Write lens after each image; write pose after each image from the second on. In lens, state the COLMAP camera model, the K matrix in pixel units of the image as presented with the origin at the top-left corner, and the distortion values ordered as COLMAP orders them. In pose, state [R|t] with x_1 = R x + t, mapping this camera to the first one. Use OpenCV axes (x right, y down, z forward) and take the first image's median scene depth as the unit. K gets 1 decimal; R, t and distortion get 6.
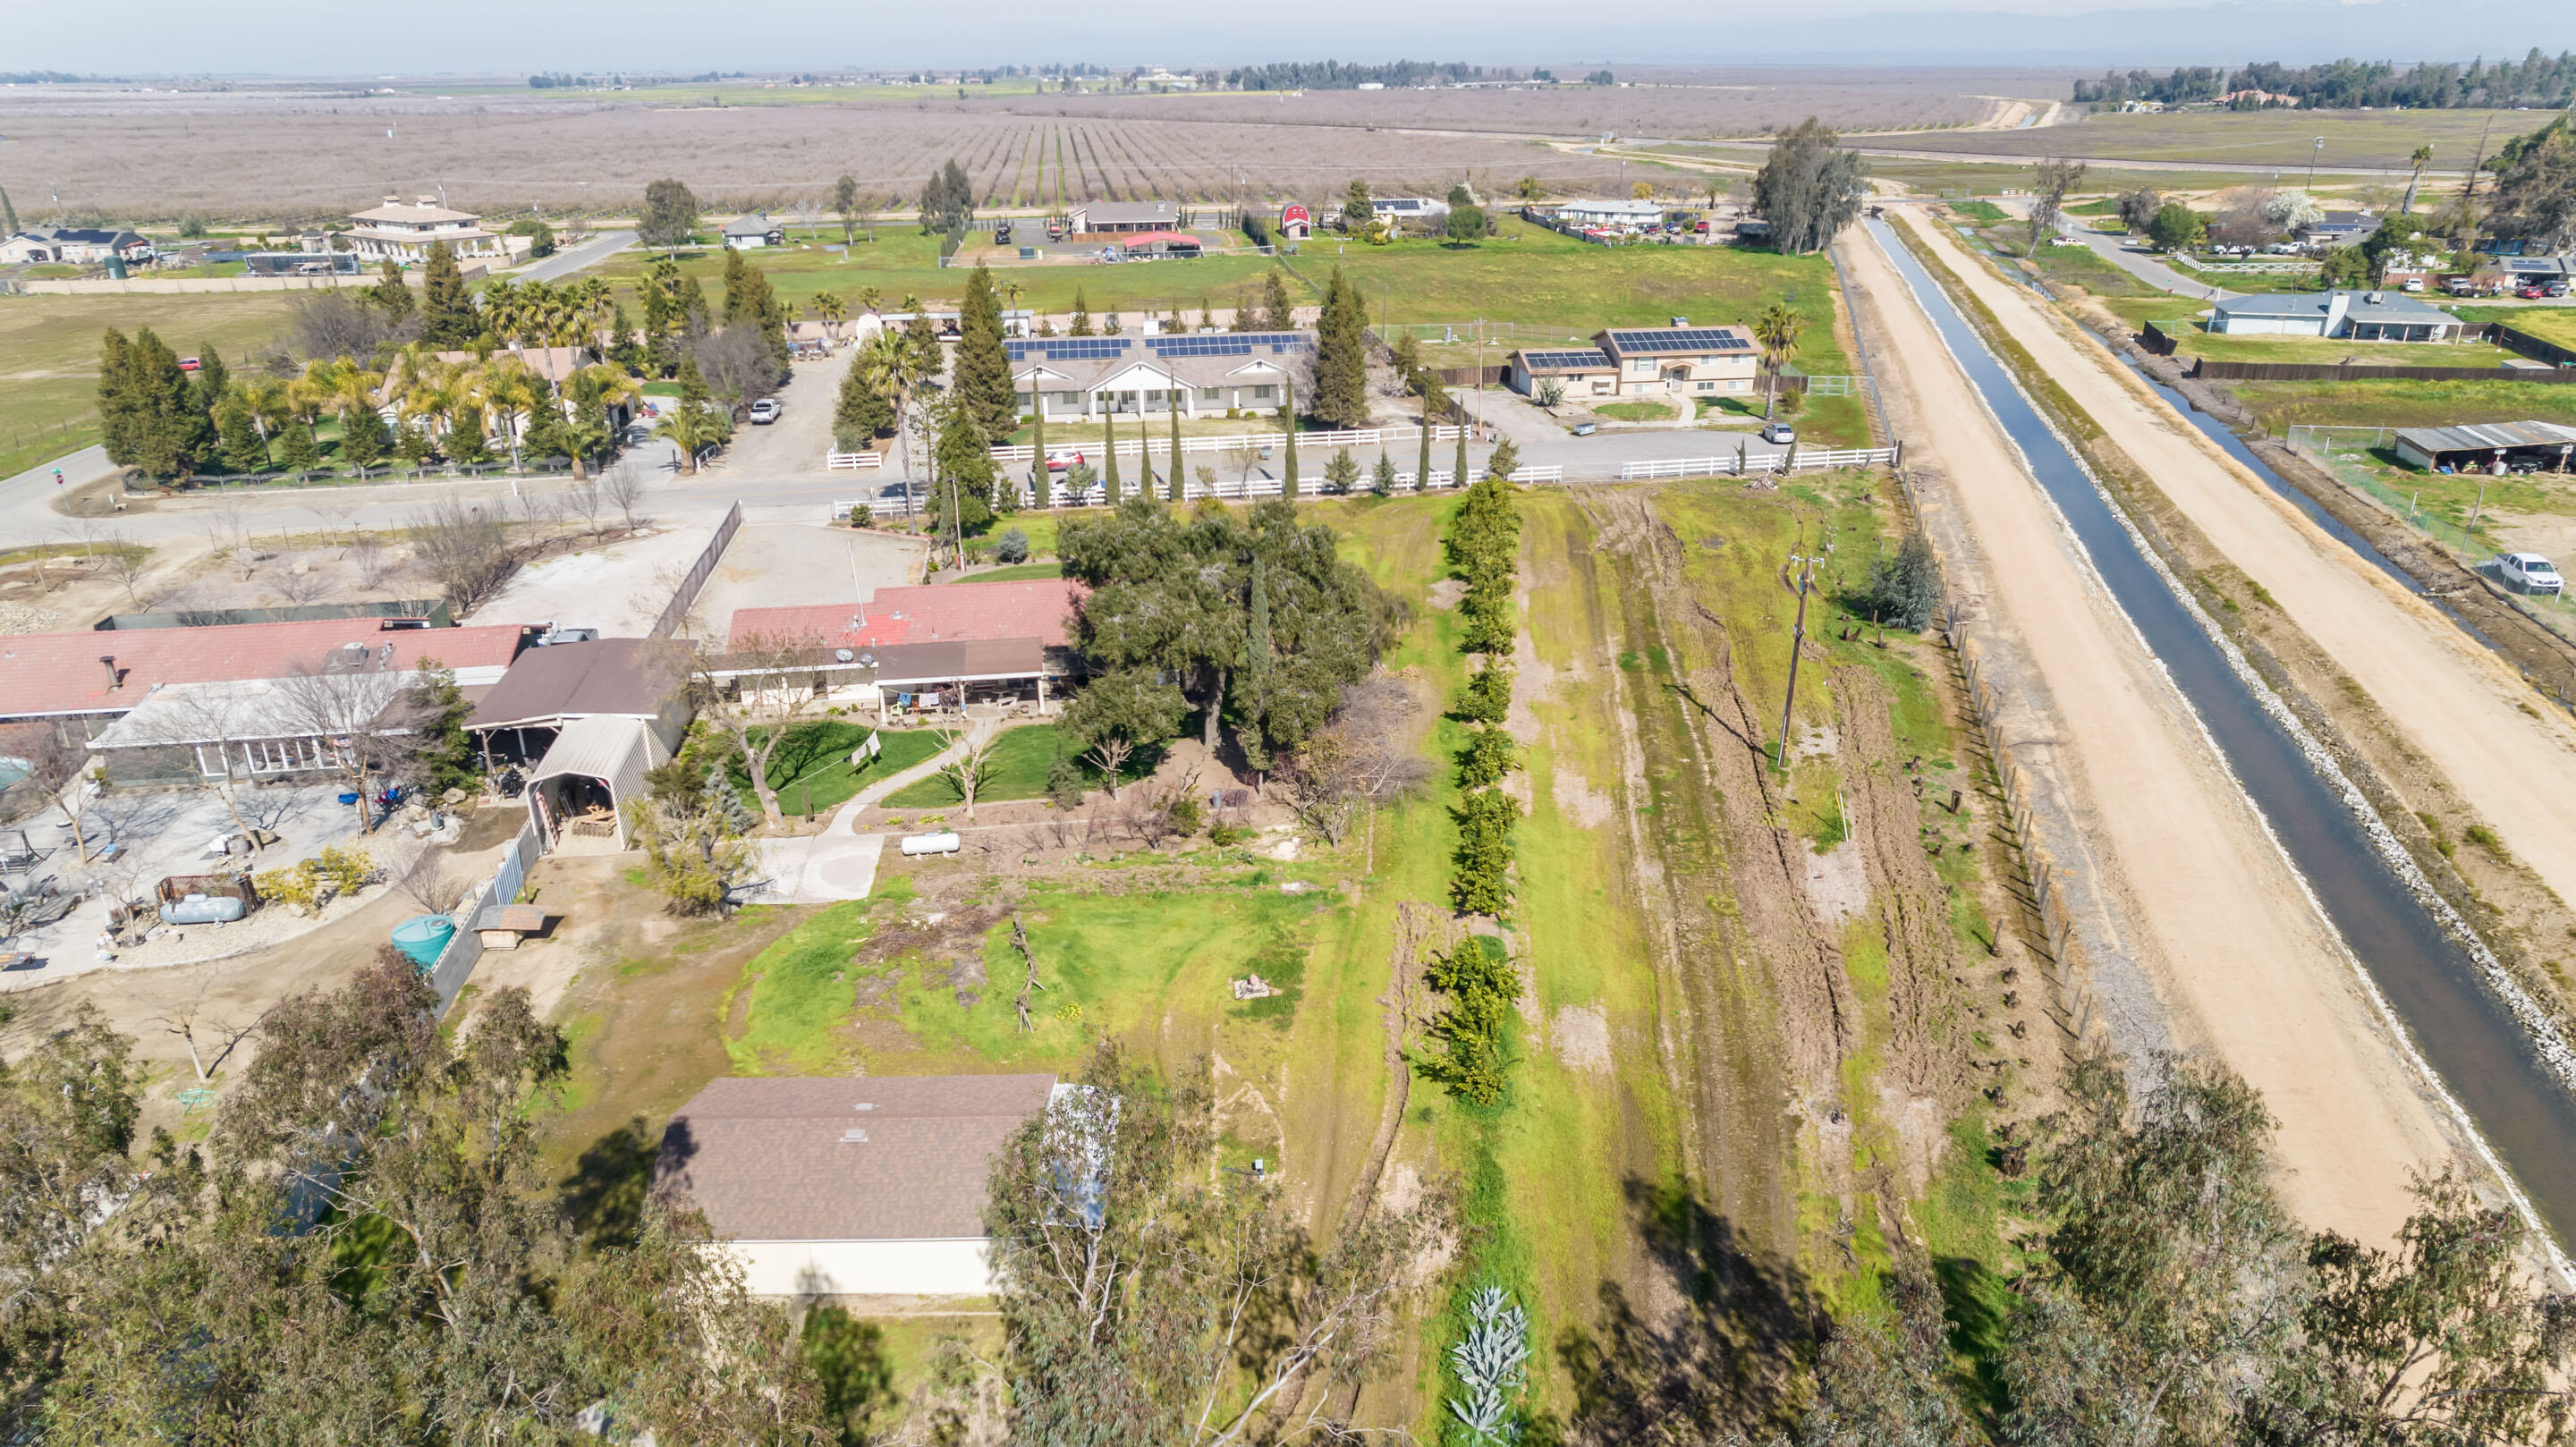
lens RADIAL K [[1647.4, 0, 1300.4], [0, 1647.4, 724.4], [0, 0, 1]] dist [-0.067898, 0.069232]
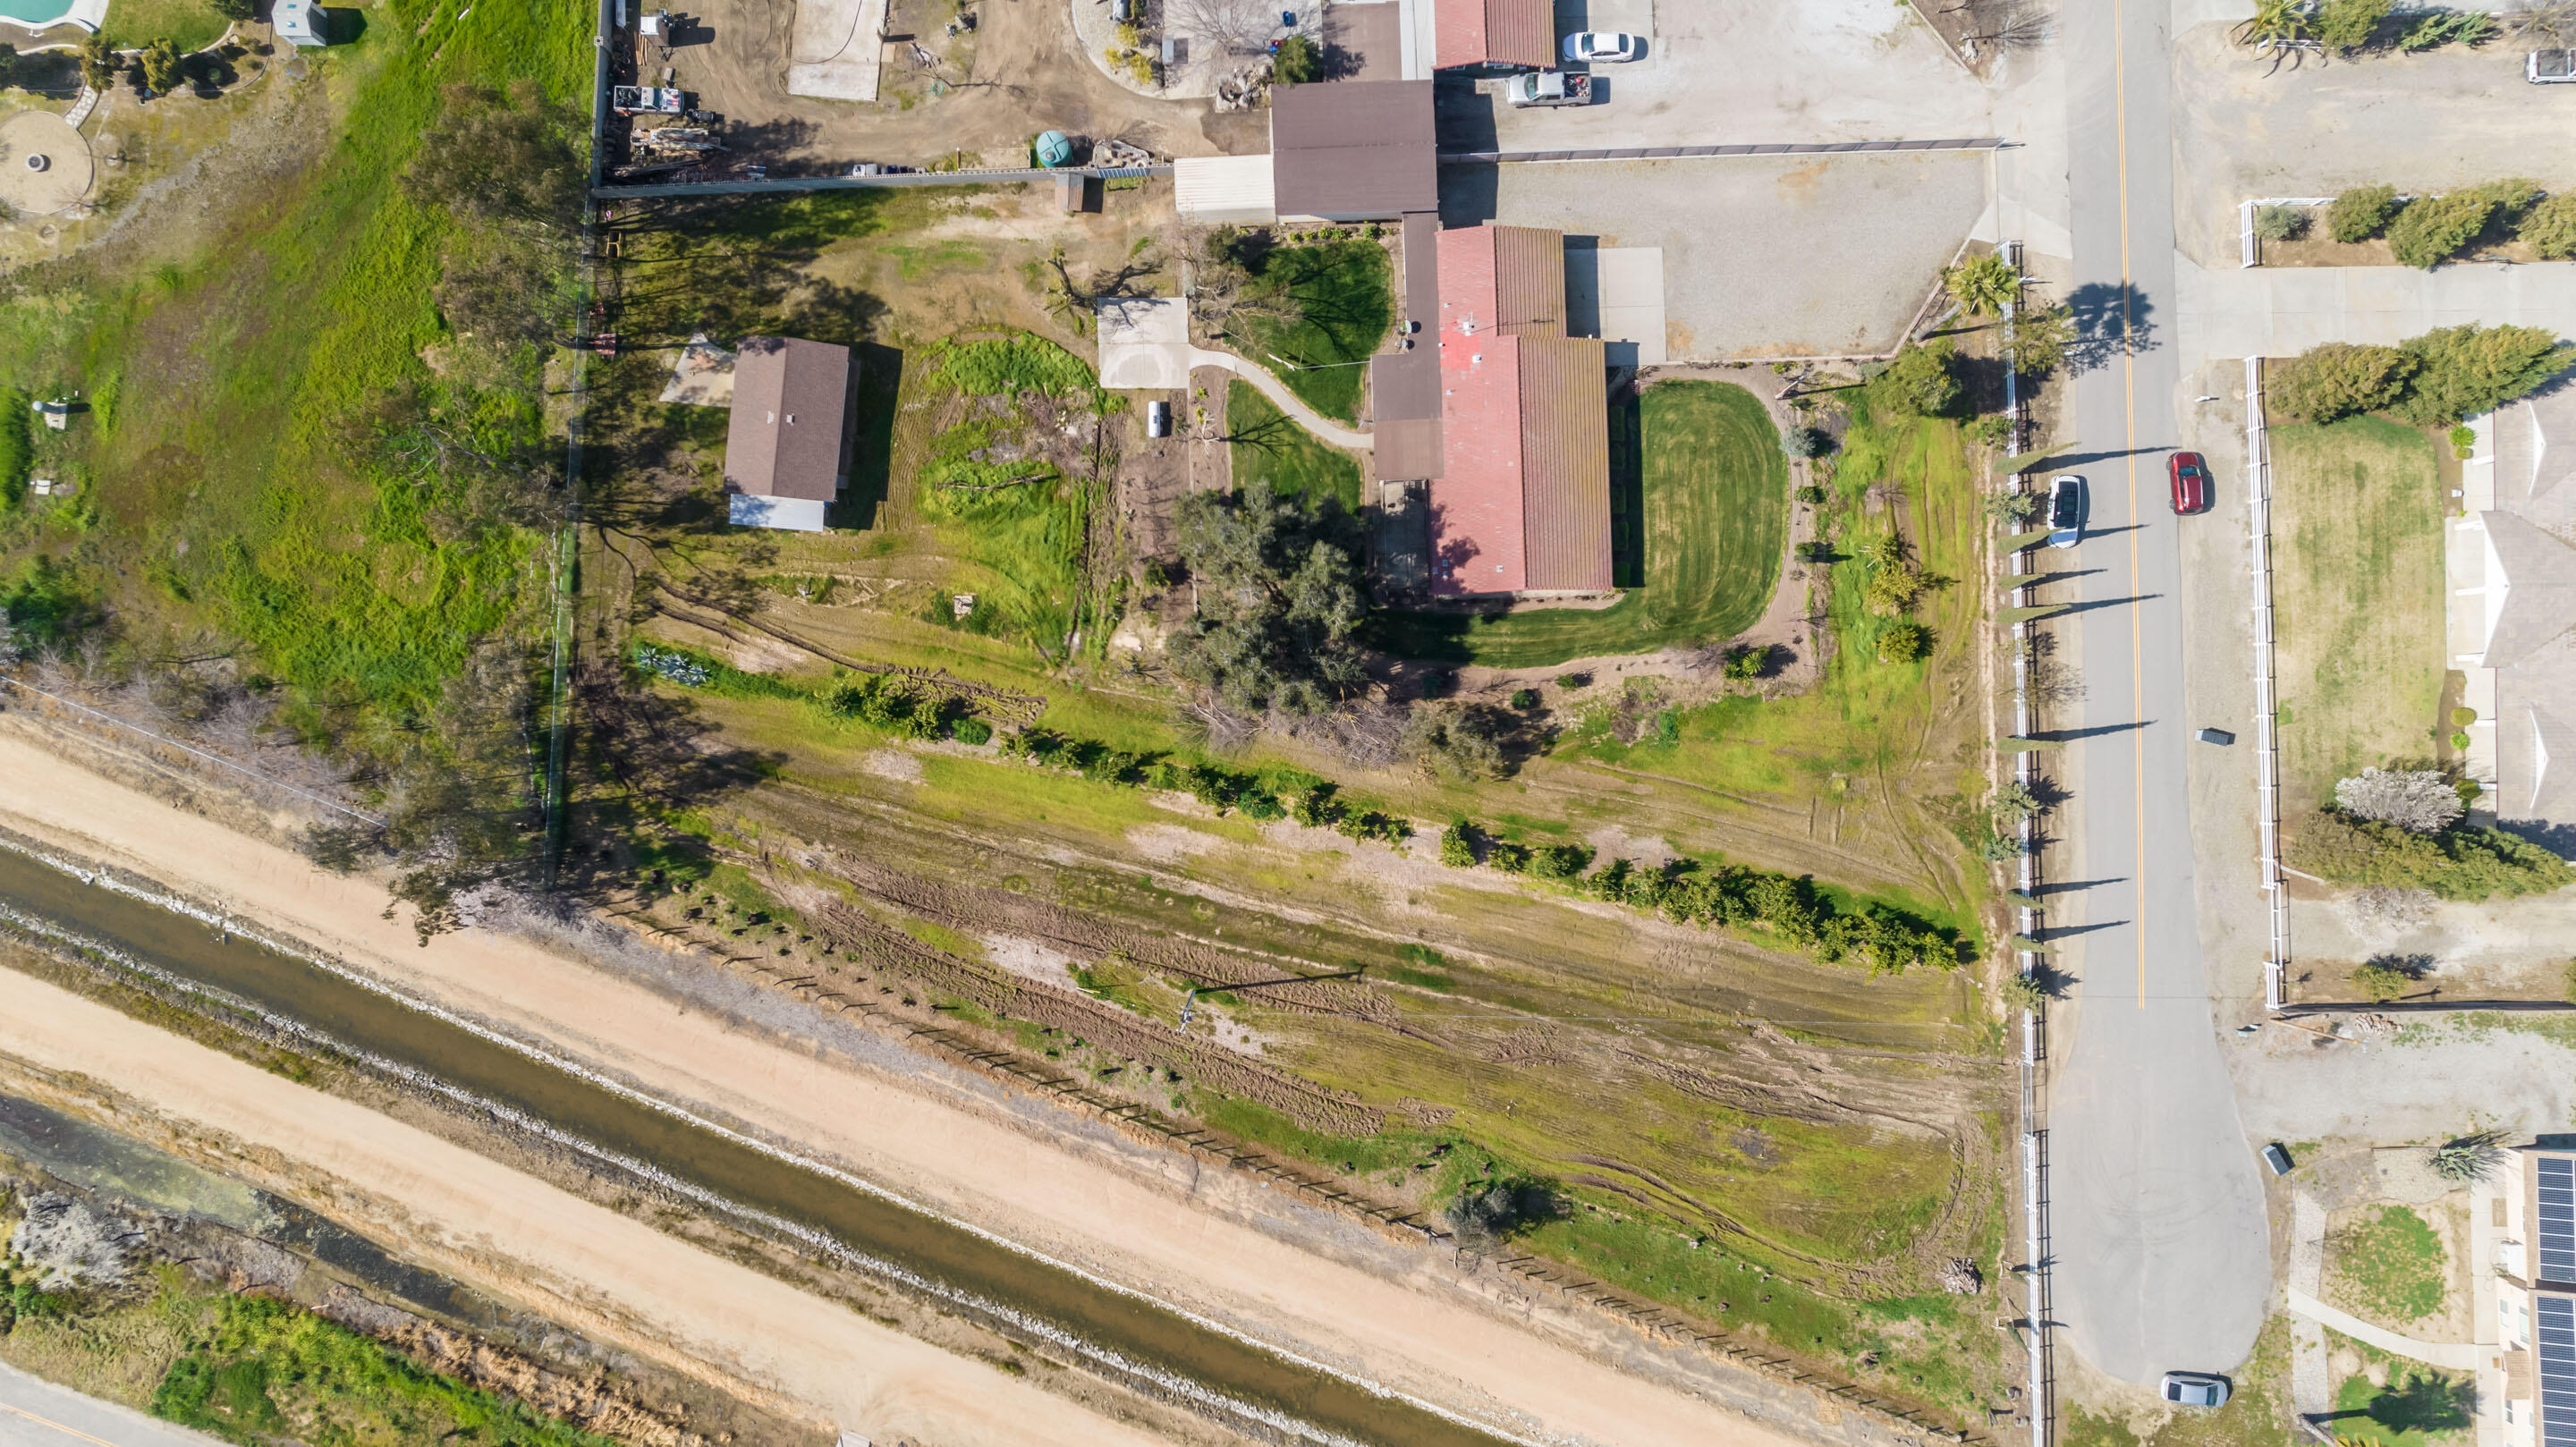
lens RADIAL K [[1647.4, 0, 1300.4], [0, 1647.4, 724.4], [0, 0, 1]] dist [-0.067898, 0.069232]
pose [[-0.118244, 0.992960, 0.006963, 0.018819], [-0.366779, -0.050191, 0.928953, -0.682715], [0.922763, 0.107290, 0.370131, 0.265759]]
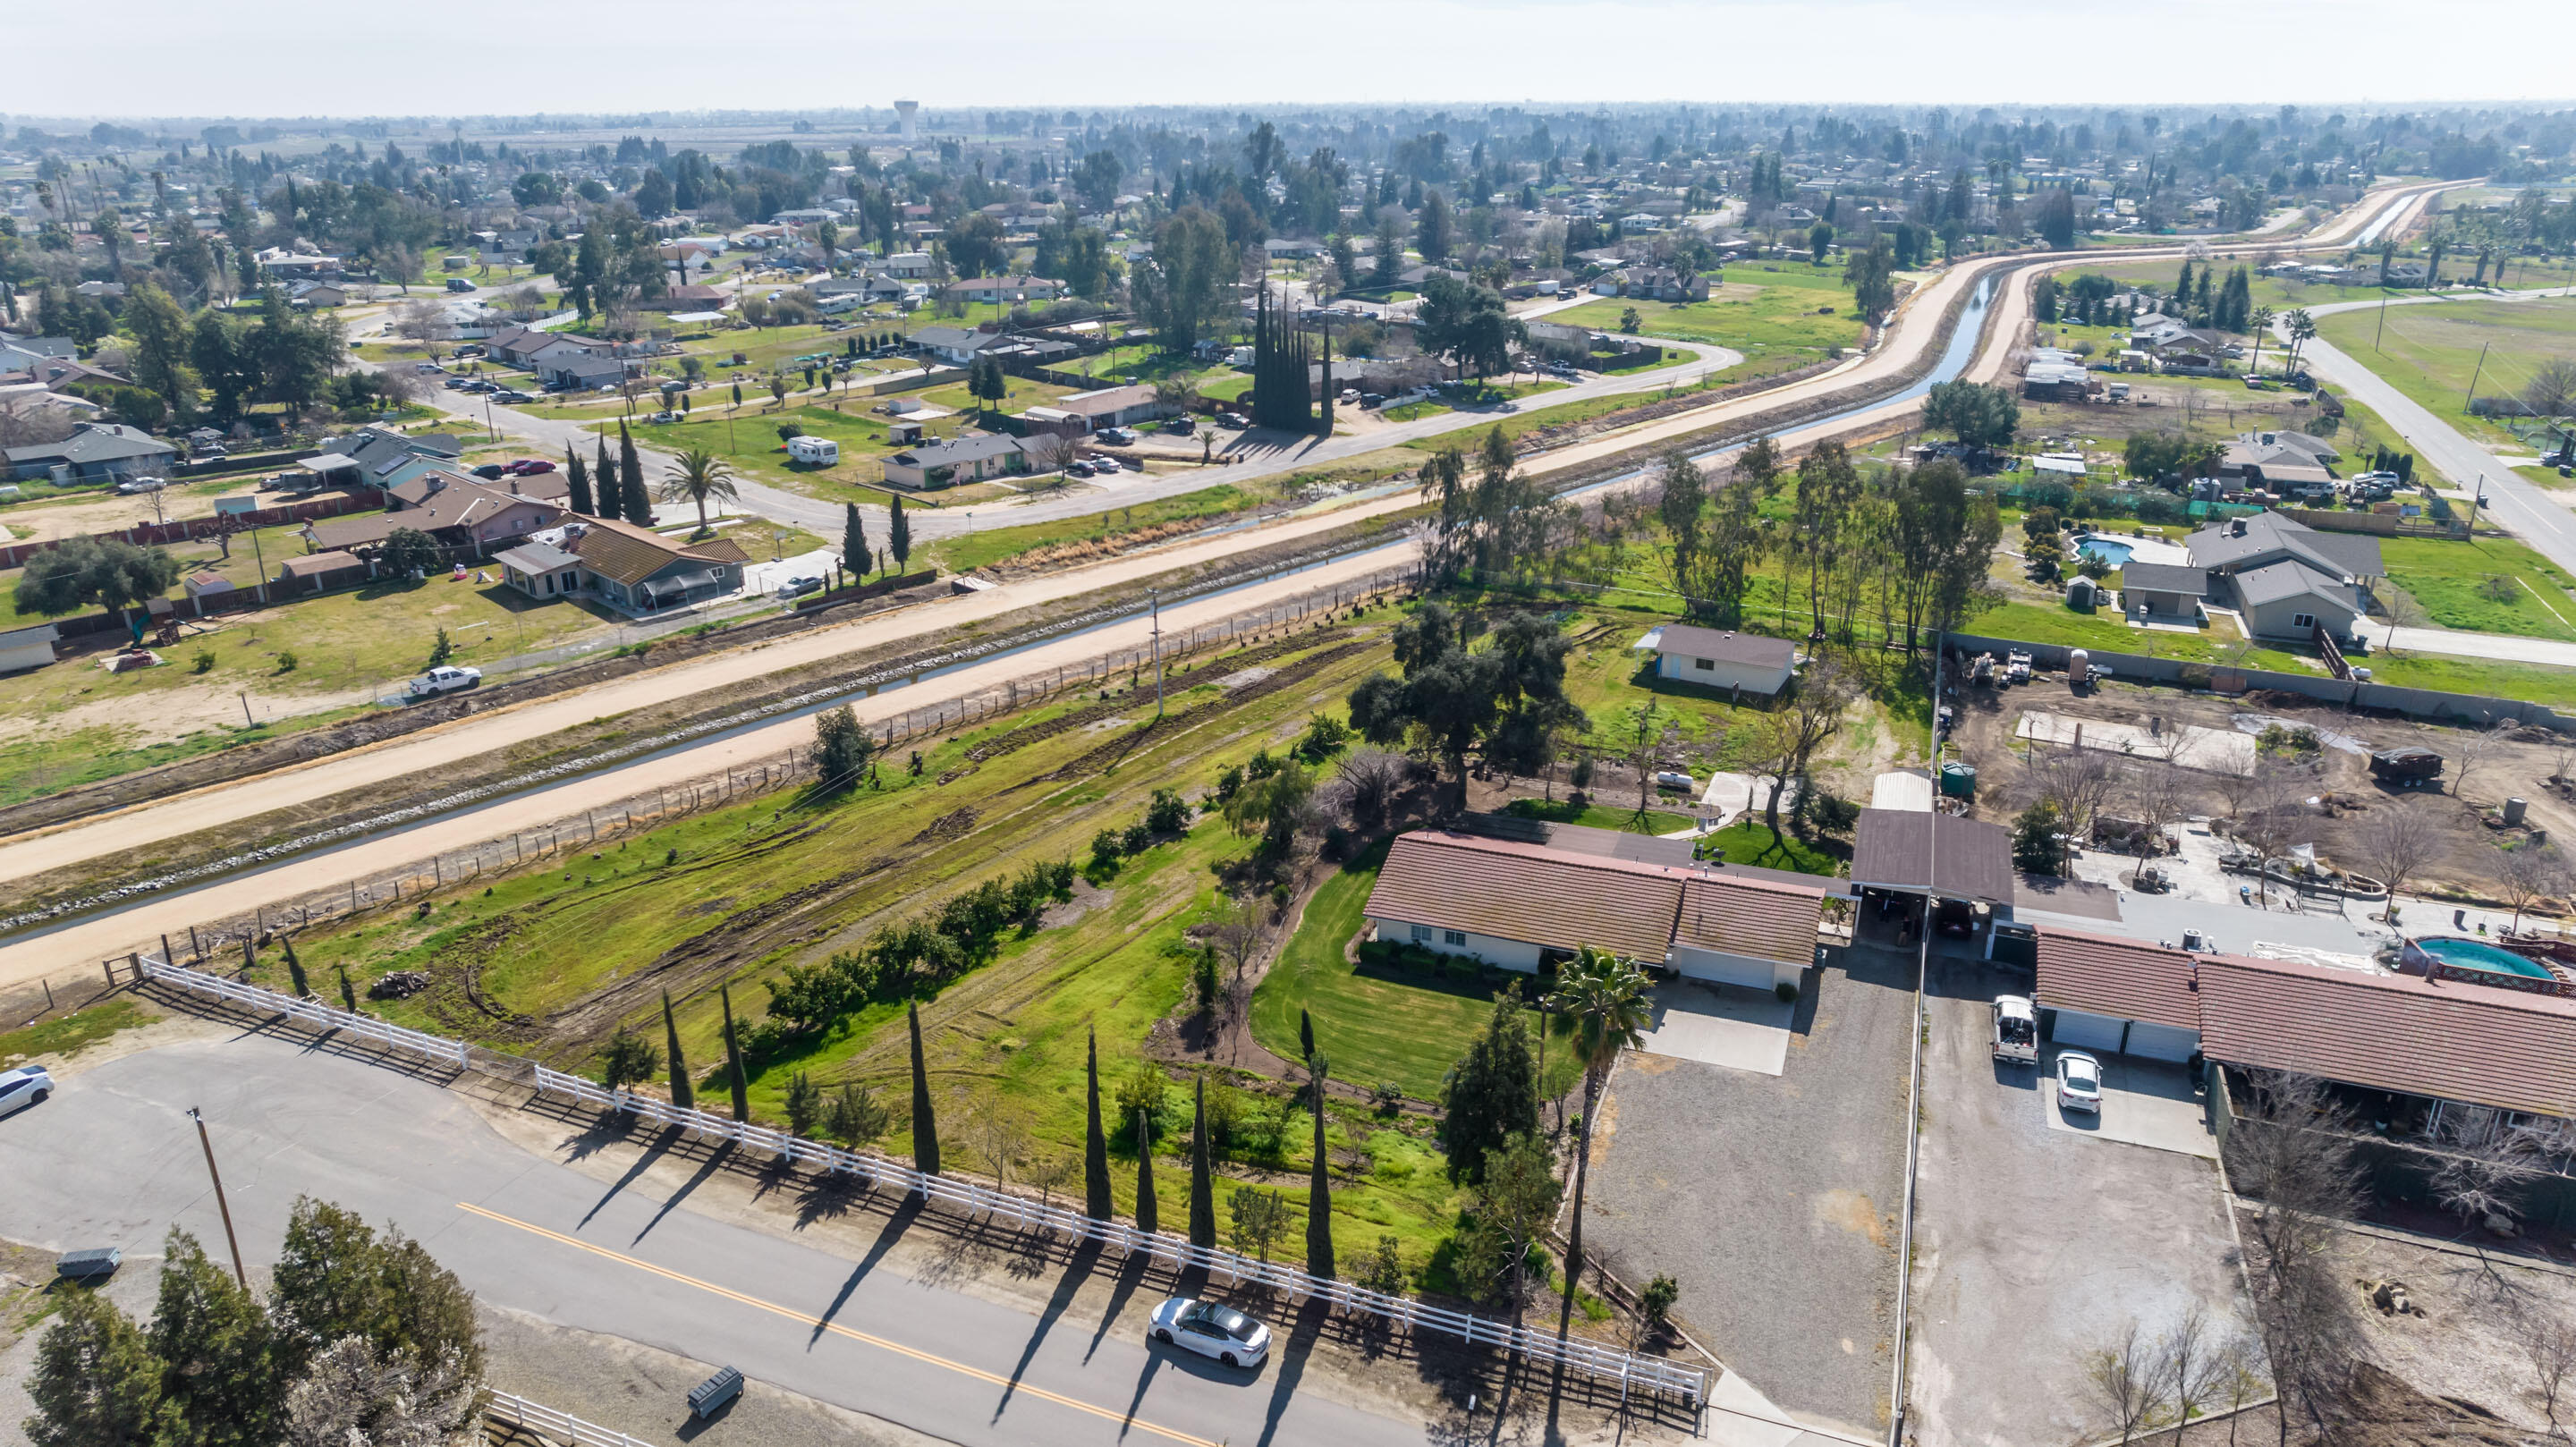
lens RADIAL K [[1647.4, 0, 1300.4], [0, 1647.4, 724.4], [0, 0, 1]] dist [-0.067898, 0.069232]
pose [[-0.869712, -0.166342, 0.464683, -0.301530], [0.196182, 0.747416, 0.634730, -0.500635], [-0.452894, 0.643195, -0.617403, 0.994088]]
